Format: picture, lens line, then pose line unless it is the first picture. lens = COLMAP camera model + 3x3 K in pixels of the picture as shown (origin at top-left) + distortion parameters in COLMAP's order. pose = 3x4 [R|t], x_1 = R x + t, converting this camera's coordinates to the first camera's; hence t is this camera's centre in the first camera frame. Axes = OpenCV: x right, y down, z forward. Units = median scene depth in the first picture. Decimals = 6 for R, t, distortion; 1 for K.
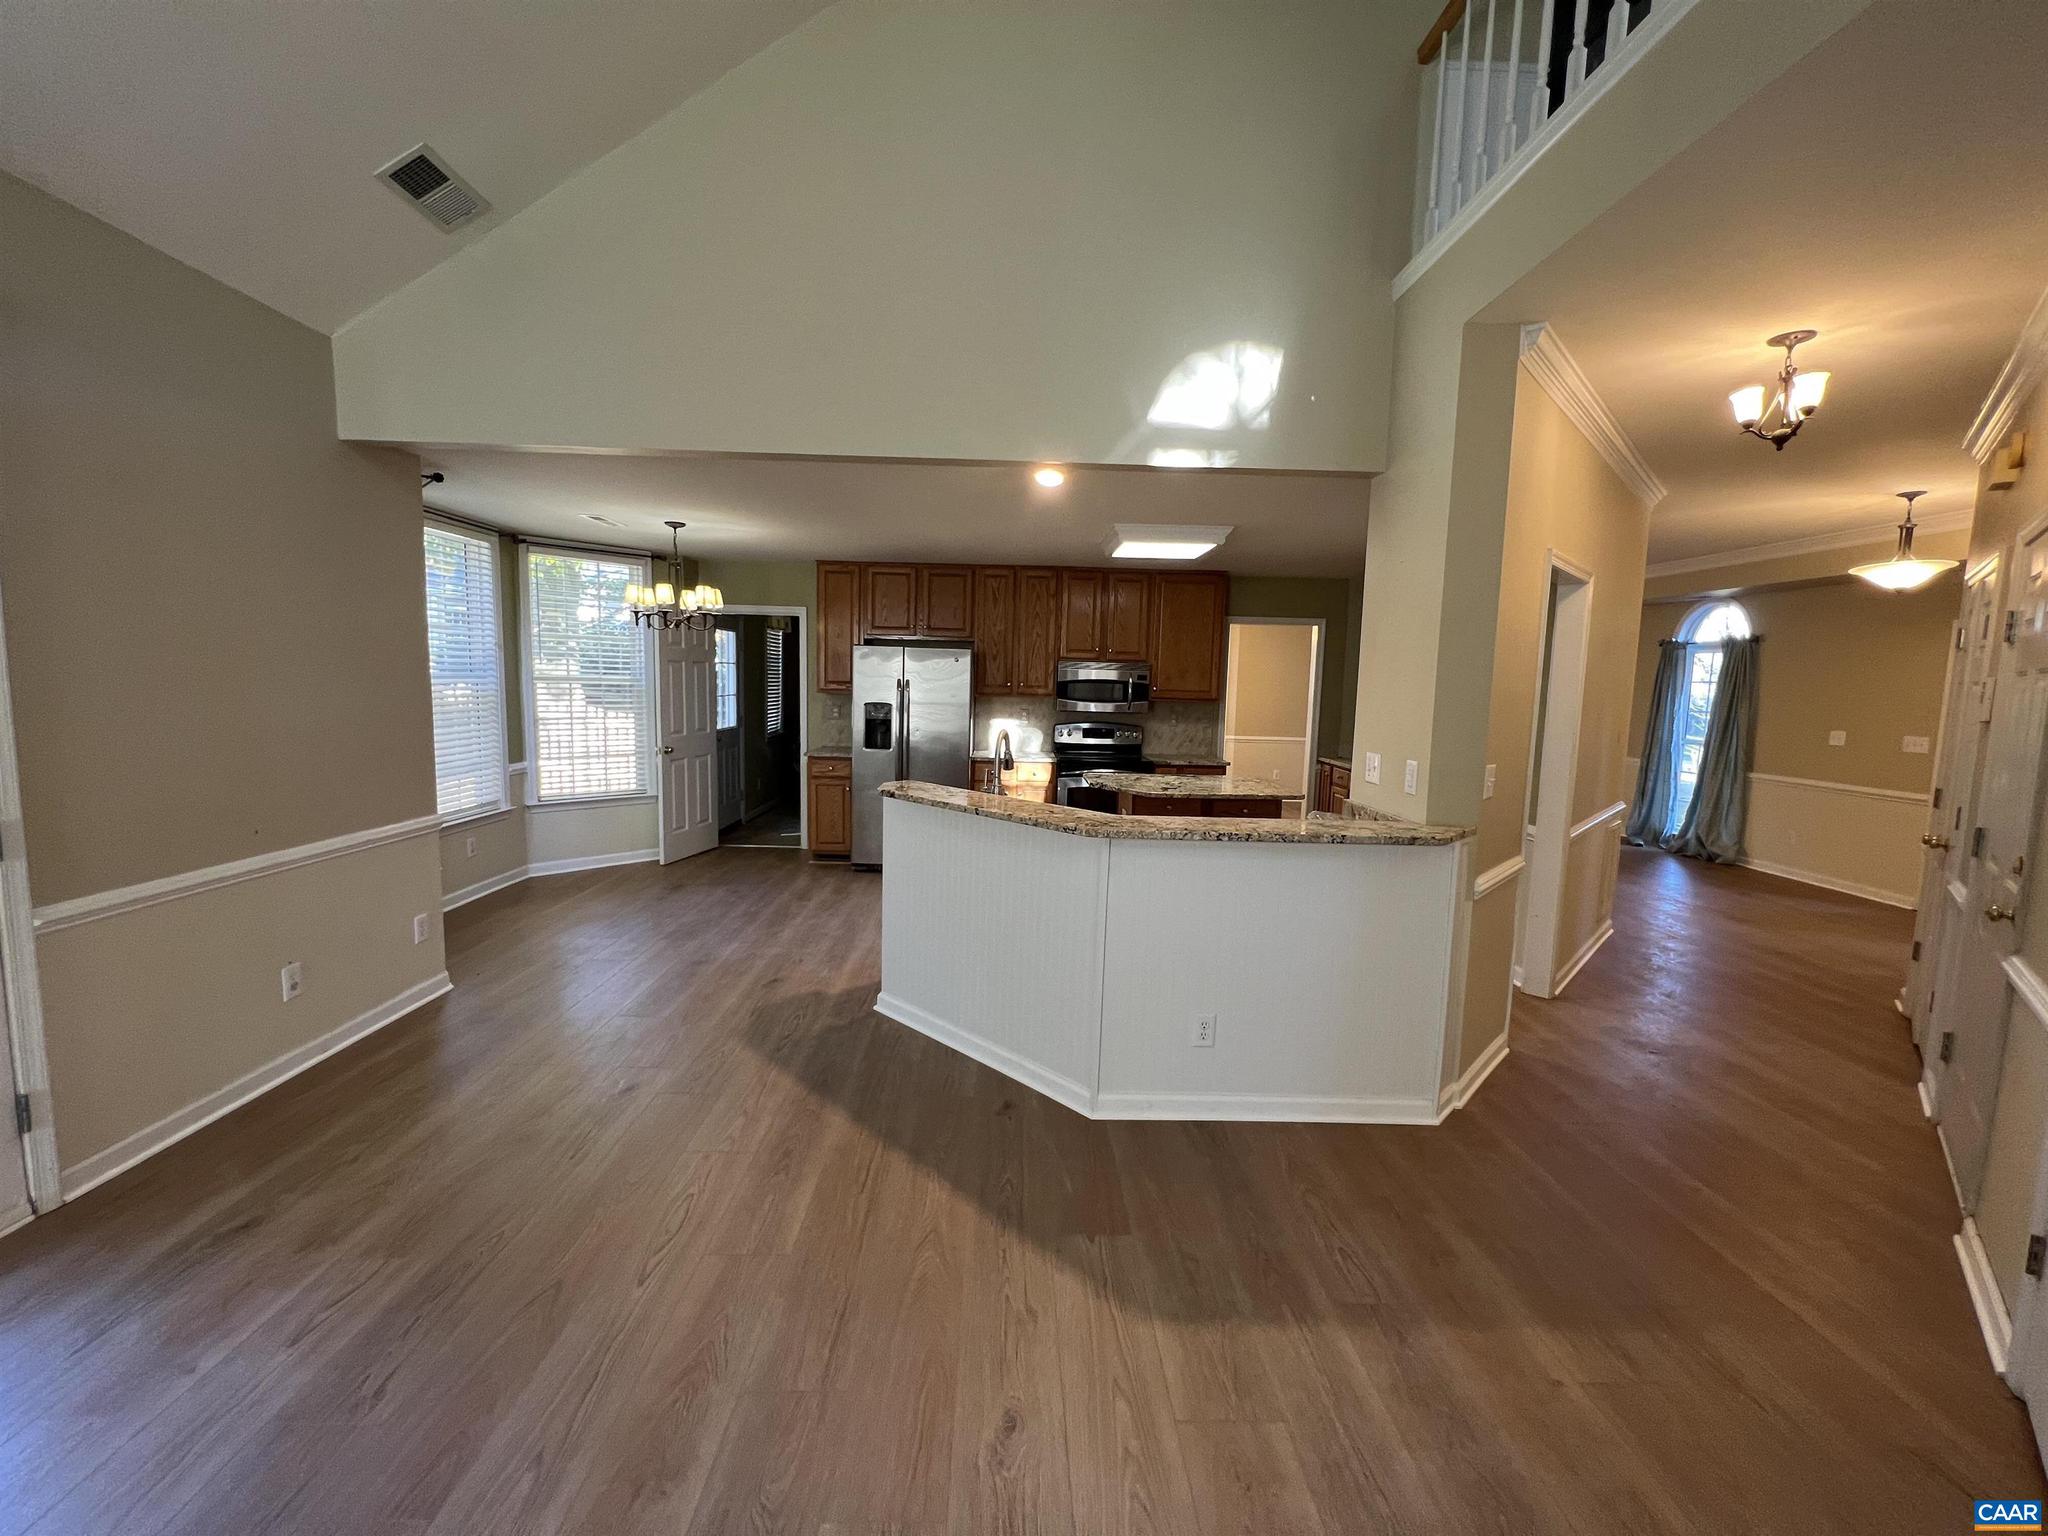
lens RADIAL K [[818.2, 0, 1013.5], [0, 818.2, 767.4], [0, 0, 1]] dist [-0.002736, 0.000310]
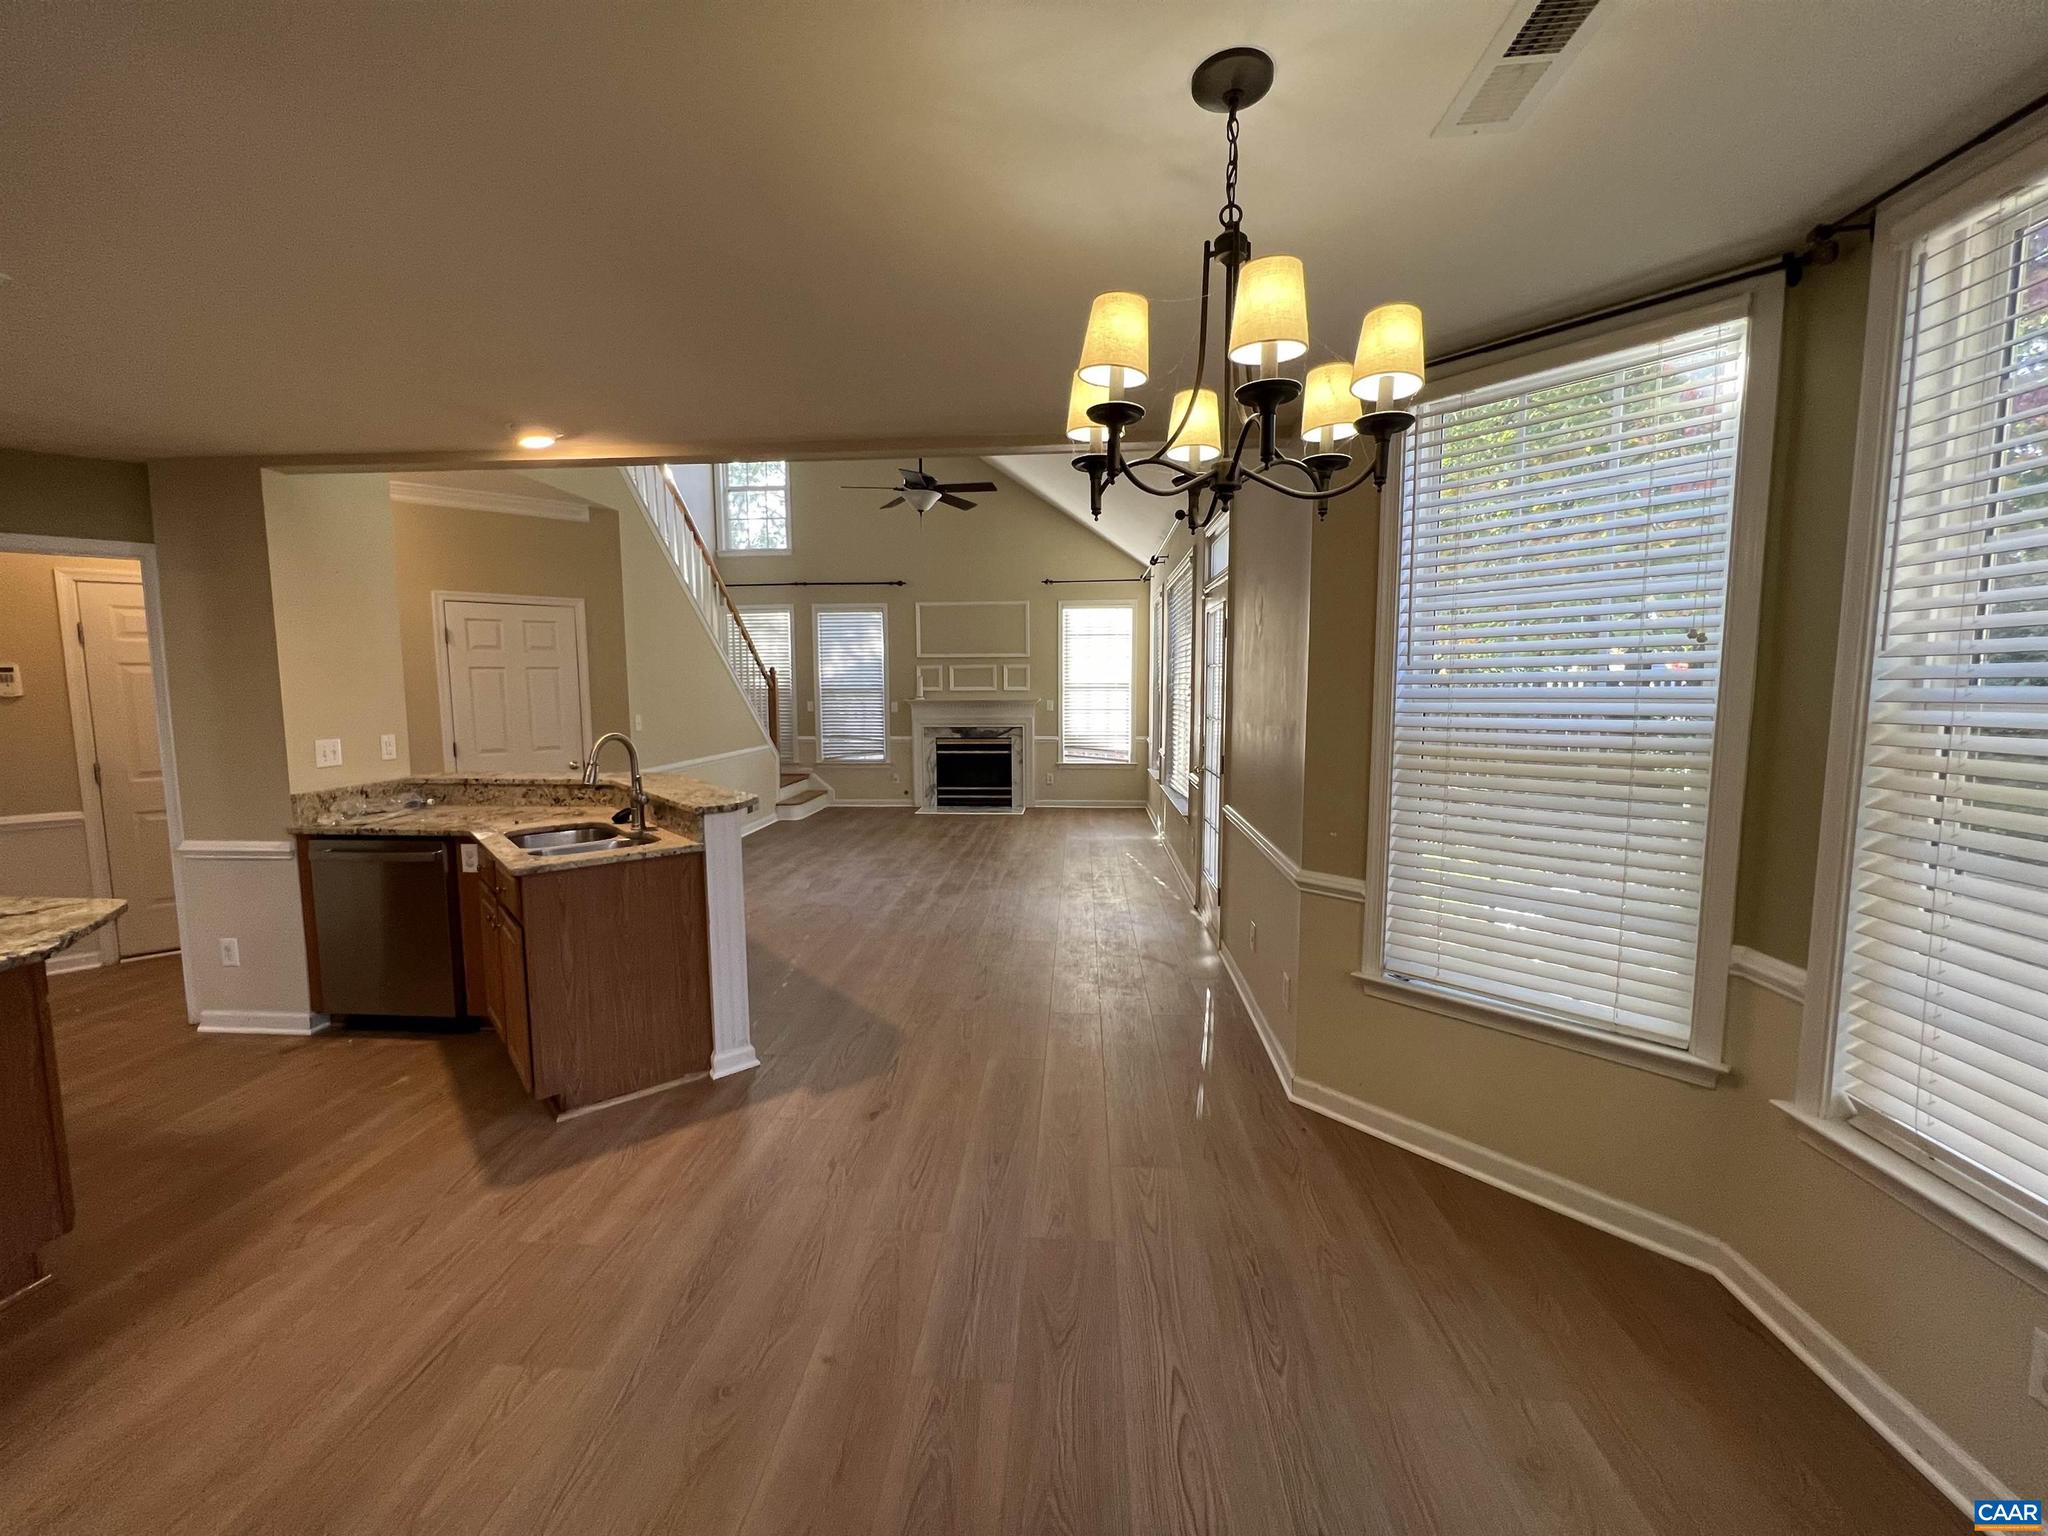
lens RADIAL K [[818.2, 0, 1026.2], [0, 818.2, 764.1], [0, 0, 1]] dist [-0.002736, 0.000310]
pose [[-0.996496, -0.024806, 0.079881, -0.291621], [-0.007789, 0.978382, 0.206659, -0.109679], [-0.083281, 0.205312, -0.975147, 0.997797]]
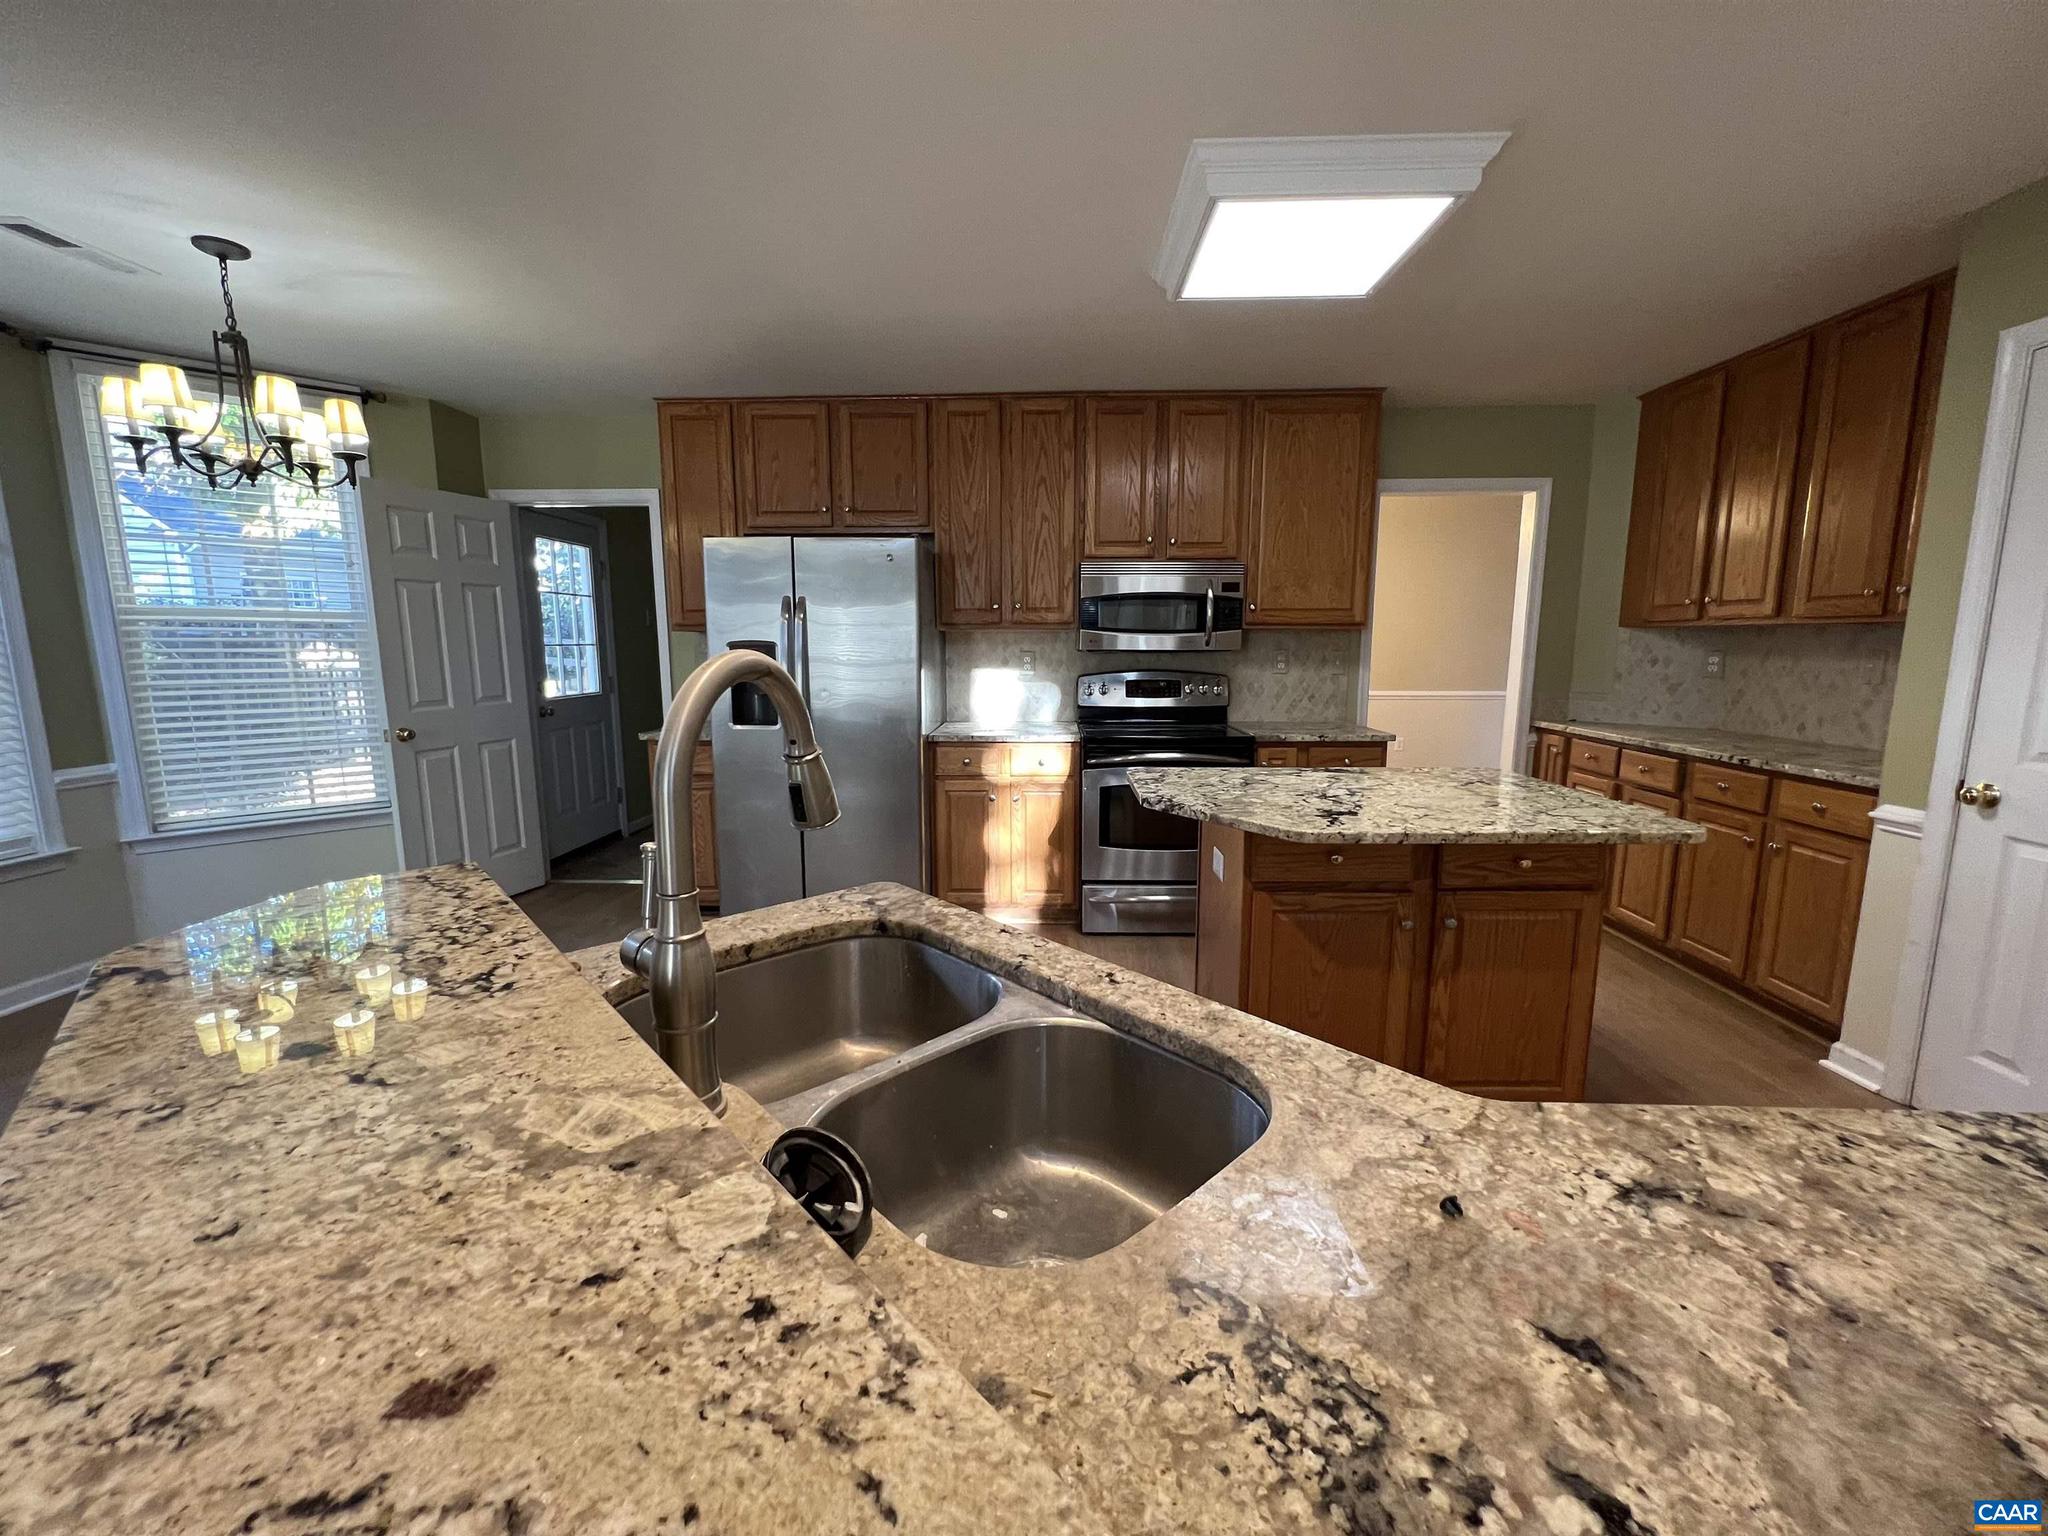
lens RADIAL K [[817.5, 0, 1024.1], [0, 817.5, 760.1], [0, 0, 1]] dist [0.001886, 0.000447]
pose [[0.998813, -0.020289, -0.044278, 0.037698], [0.021852, 0.999145, 0.035097, -0.013612], [0.043528, -0.036023, 0.998403, 0.425901]]
